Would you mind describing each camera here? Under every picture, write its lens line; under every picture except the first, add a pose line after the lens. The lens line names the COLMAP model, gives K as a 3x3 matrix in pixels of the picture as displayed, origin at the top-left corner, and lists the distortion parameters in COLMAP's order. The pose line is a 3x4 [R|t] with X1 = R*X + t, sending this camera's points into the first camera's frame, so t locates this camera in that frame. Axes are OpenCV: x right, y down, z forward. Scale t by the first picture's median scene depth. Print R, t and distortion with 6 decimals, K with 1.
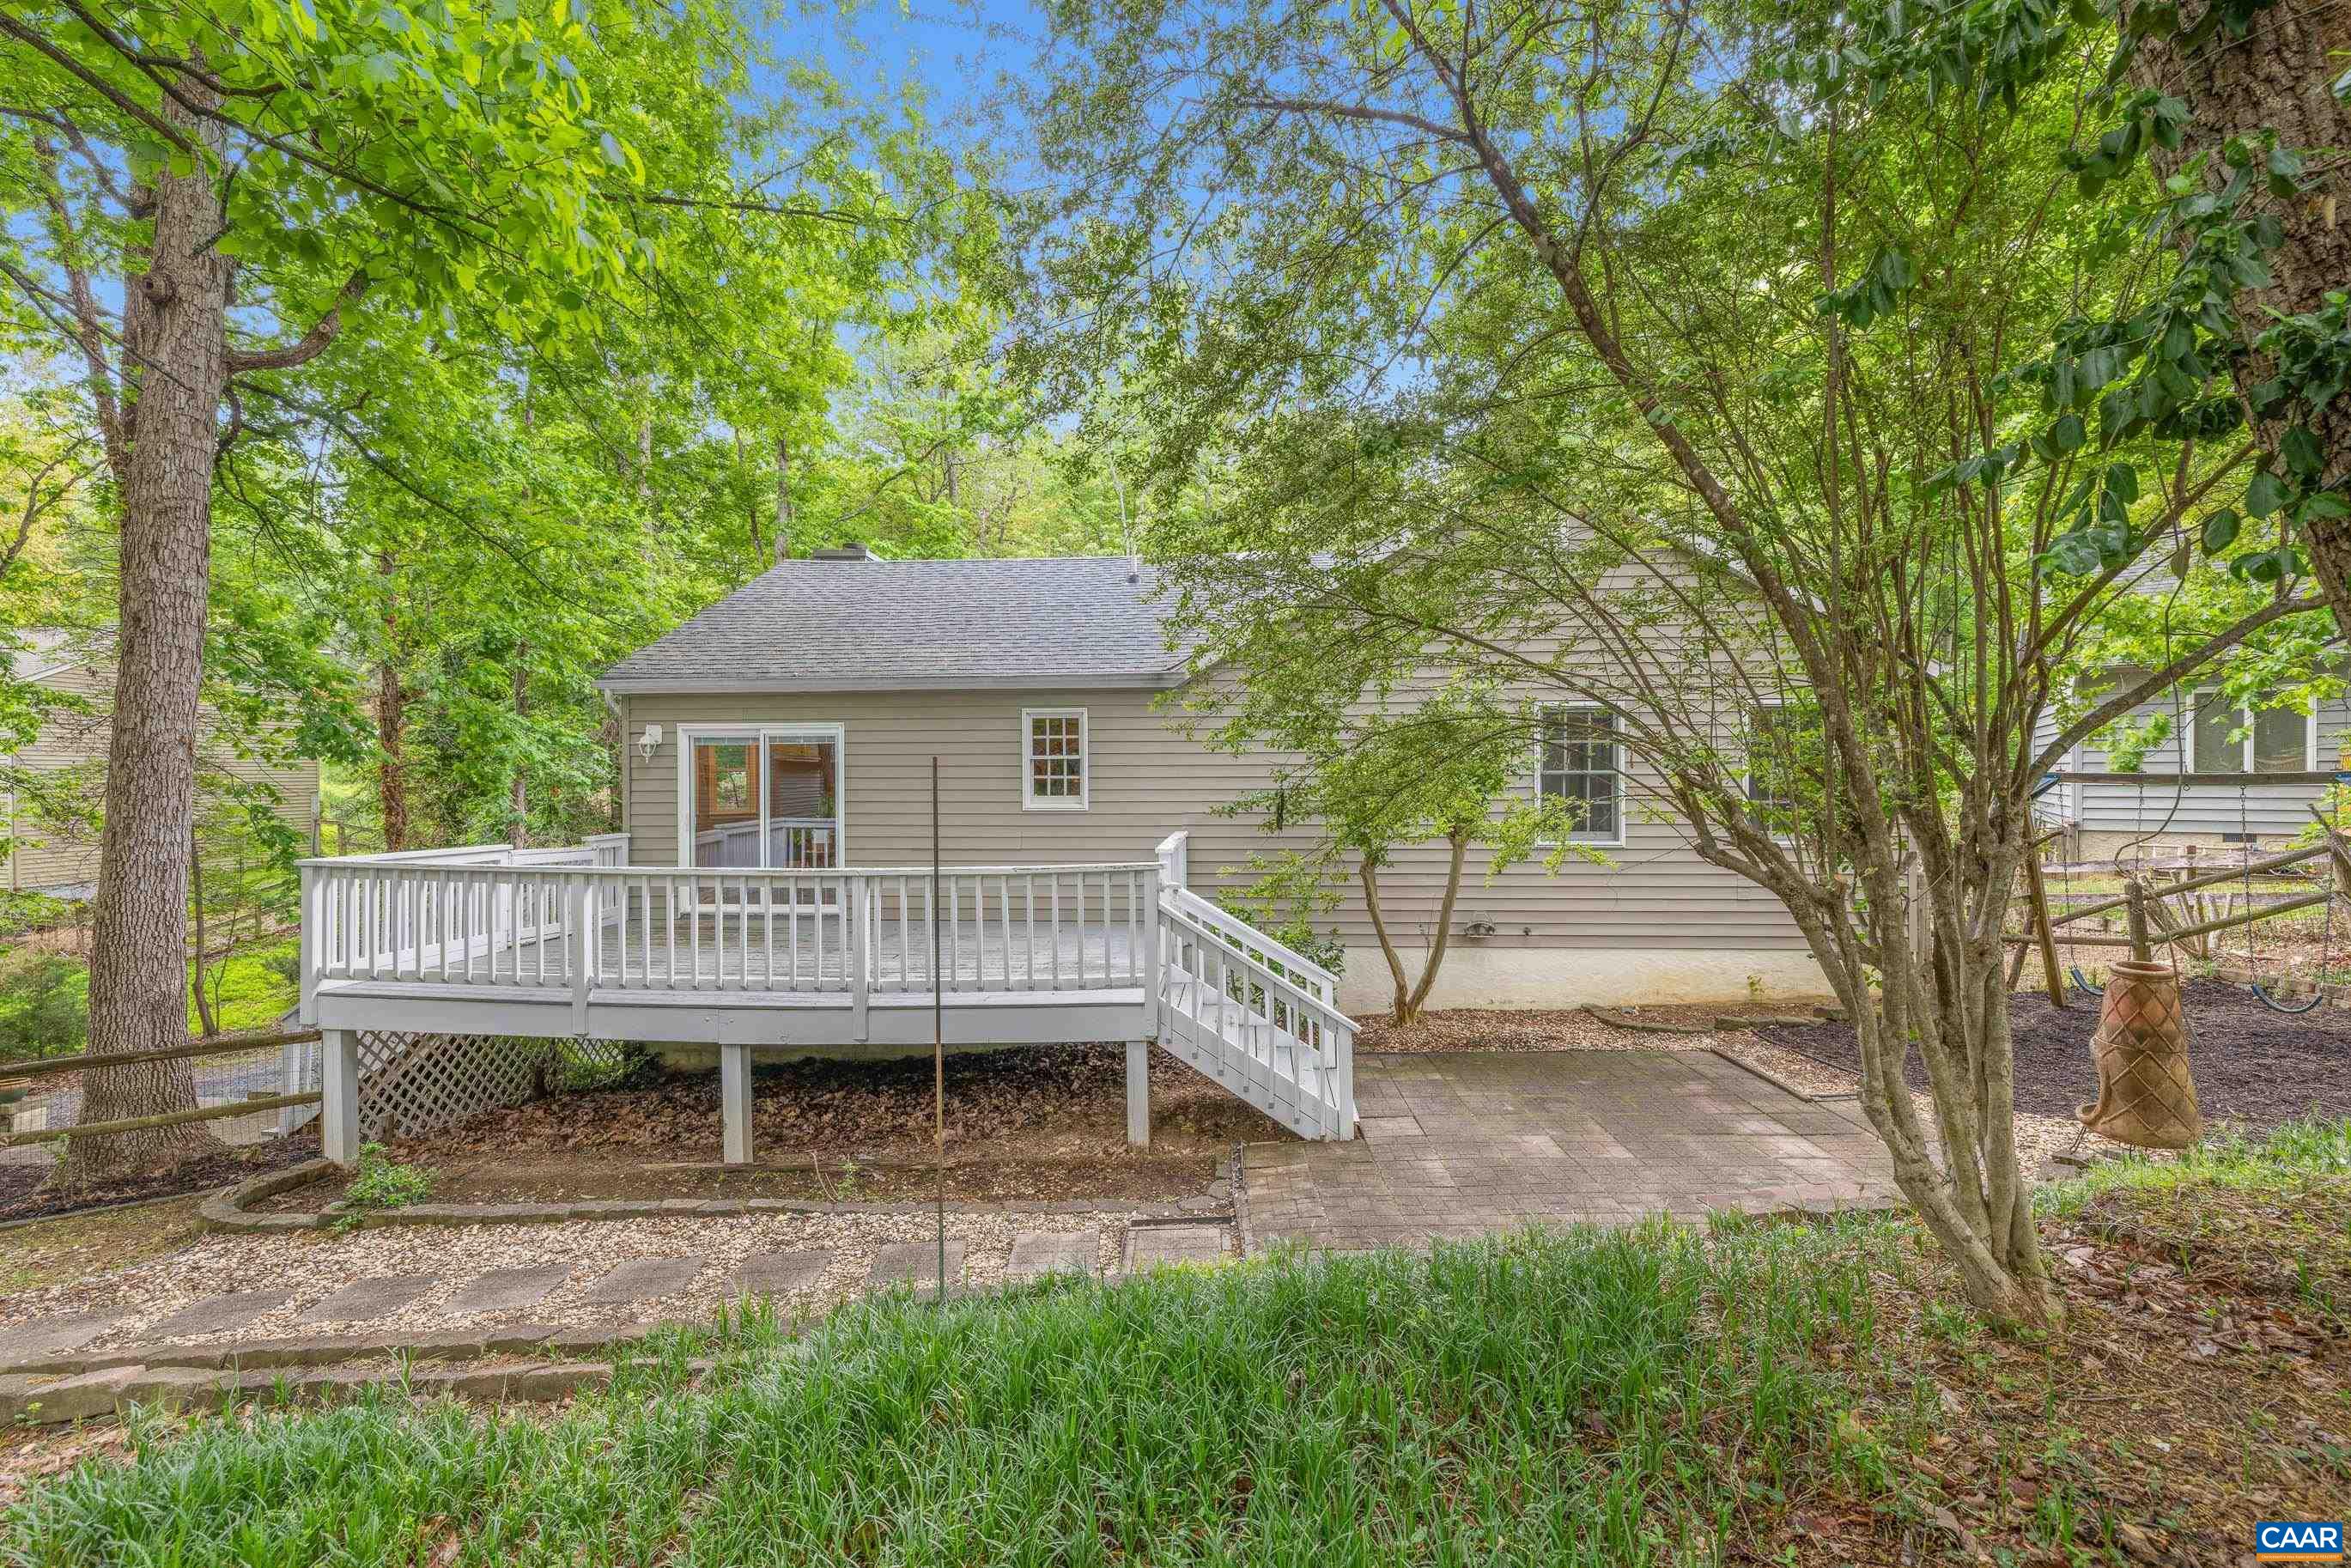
lens RADIAL K [[993.0, 0, 1175.5], [0, 993.0, 784.0], [0, 0, 1]] dist [-0.000303, -0.000127]
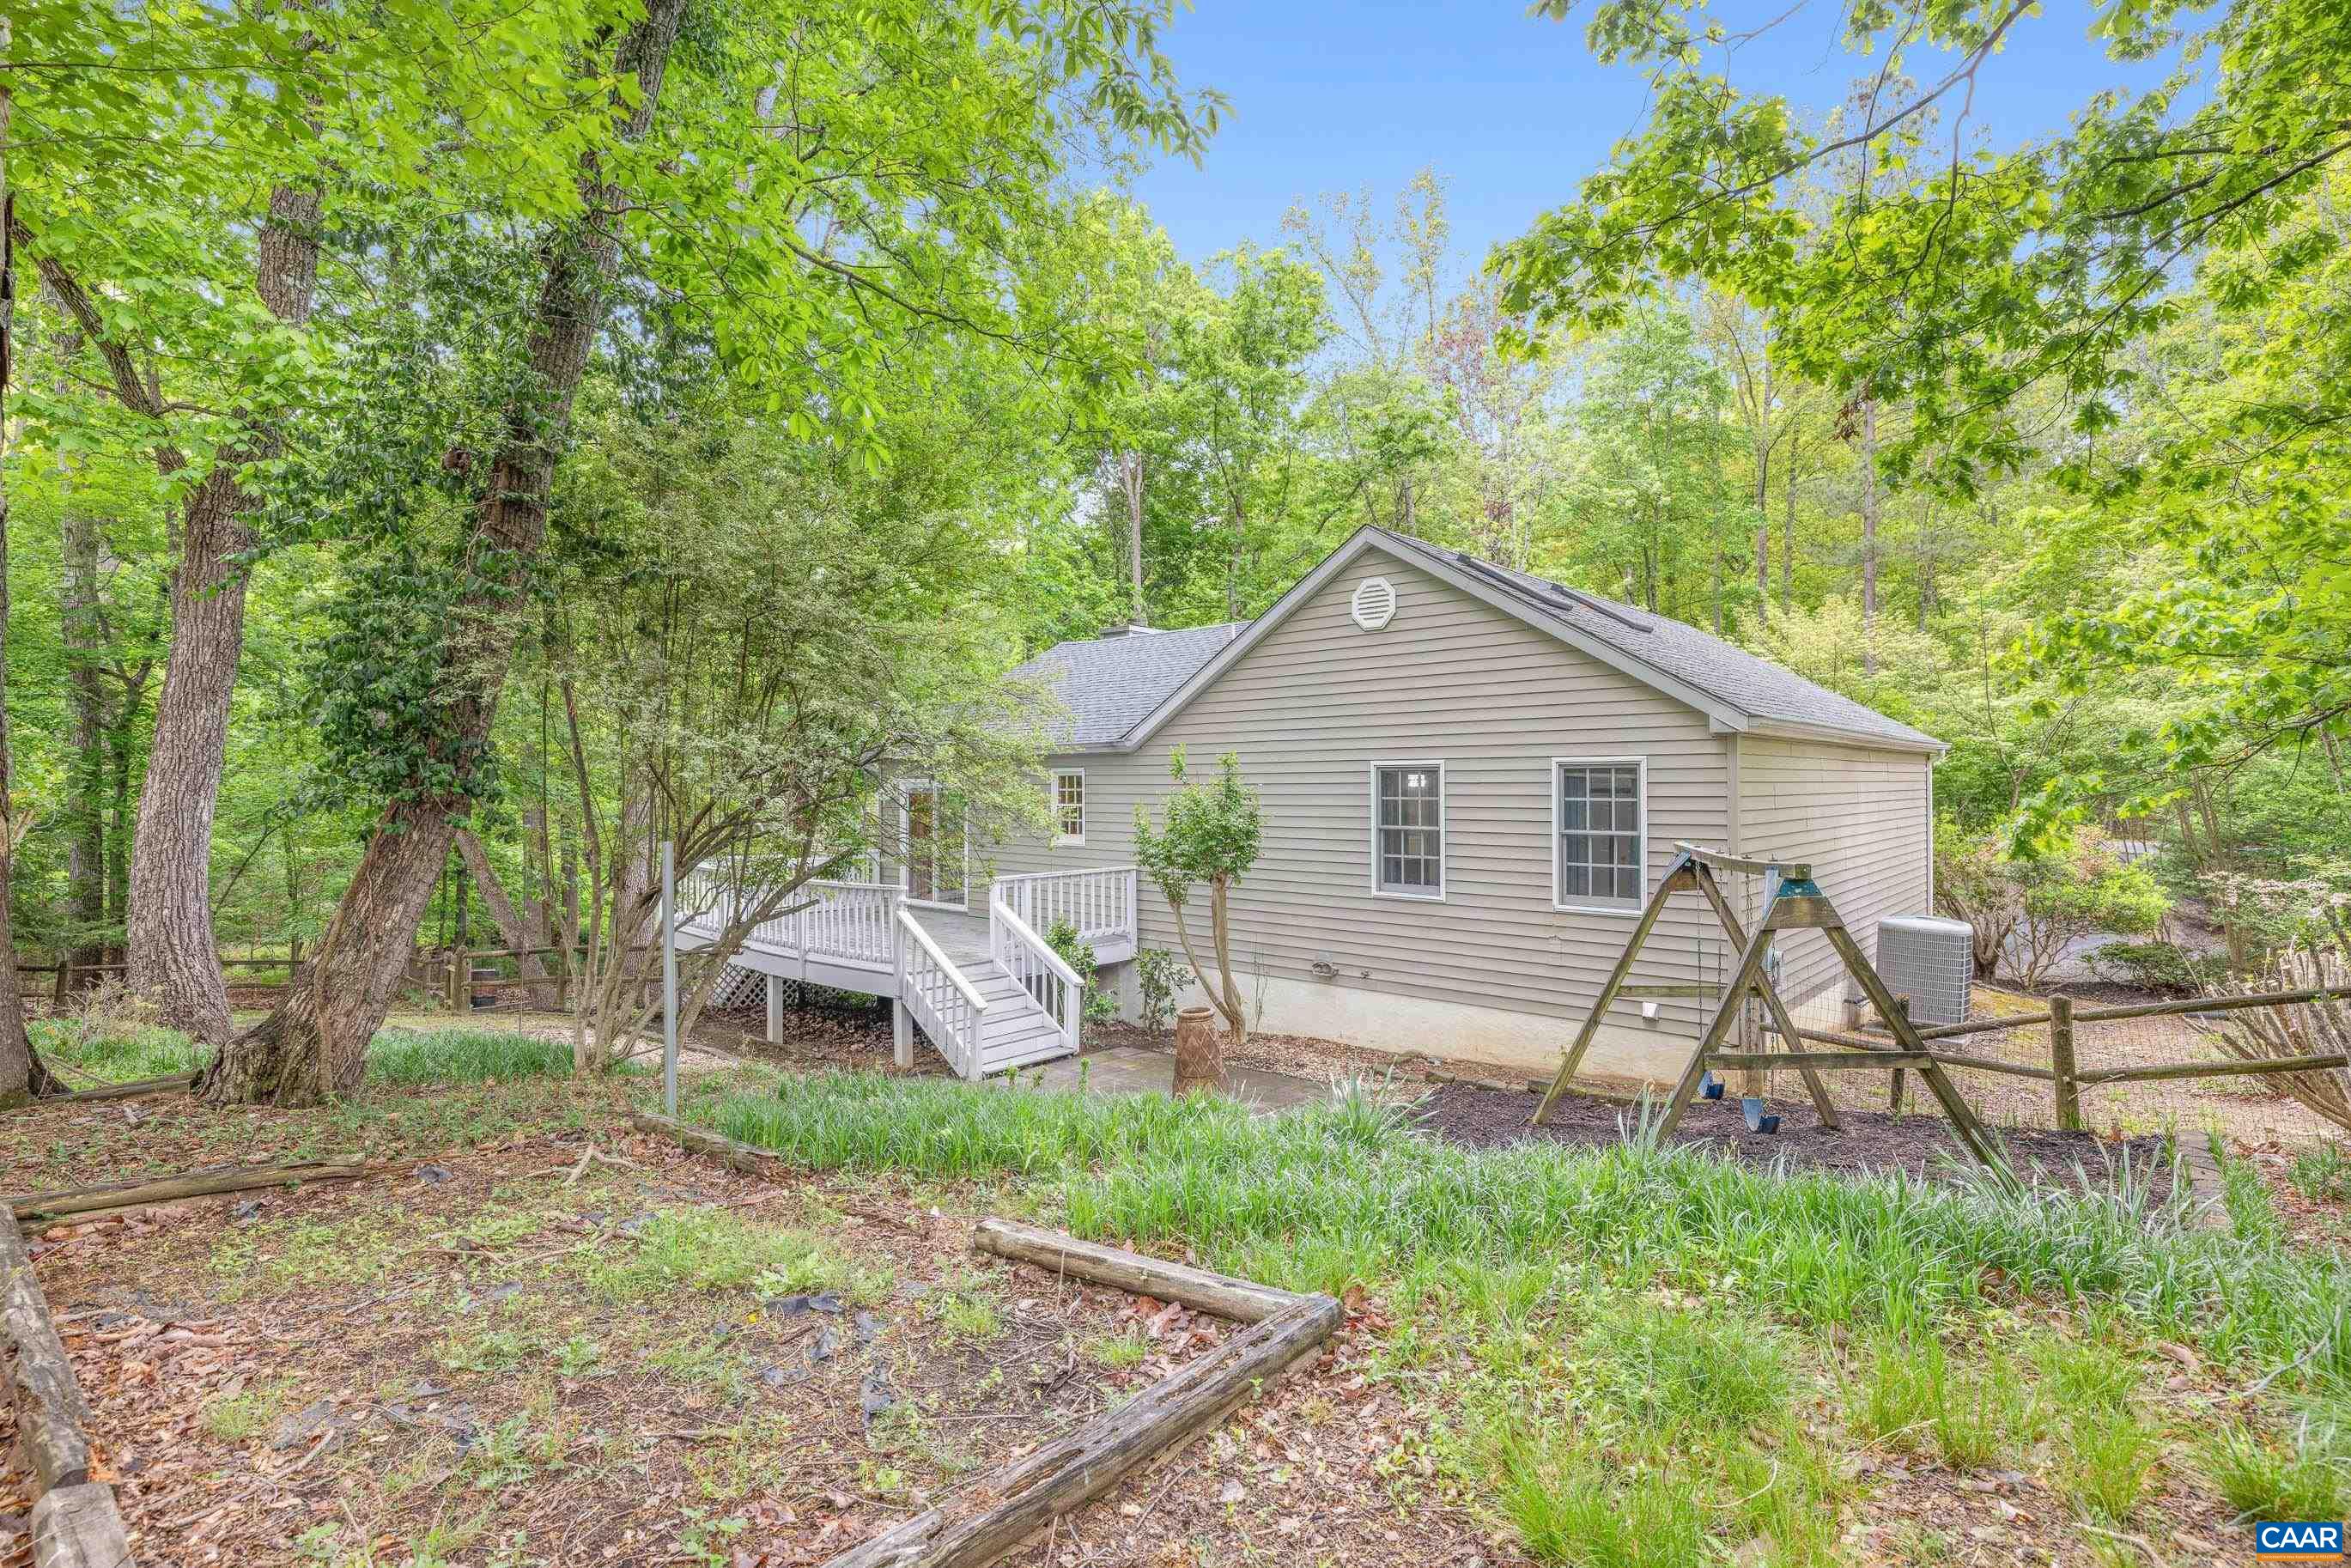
lens RADIAL K [[1118.9, 0, 1175.5], [0, 1118.9, 784.0], [0, 0, 1]] dist [0.000003, 0.000000]
pose [[0.775250, 0.001363, -0.631653, 0.964169], [-0.005238, 0.999977, -0.004270, -0.051203], [0.631632, 0.006619, 0.775240, -0.066613]]
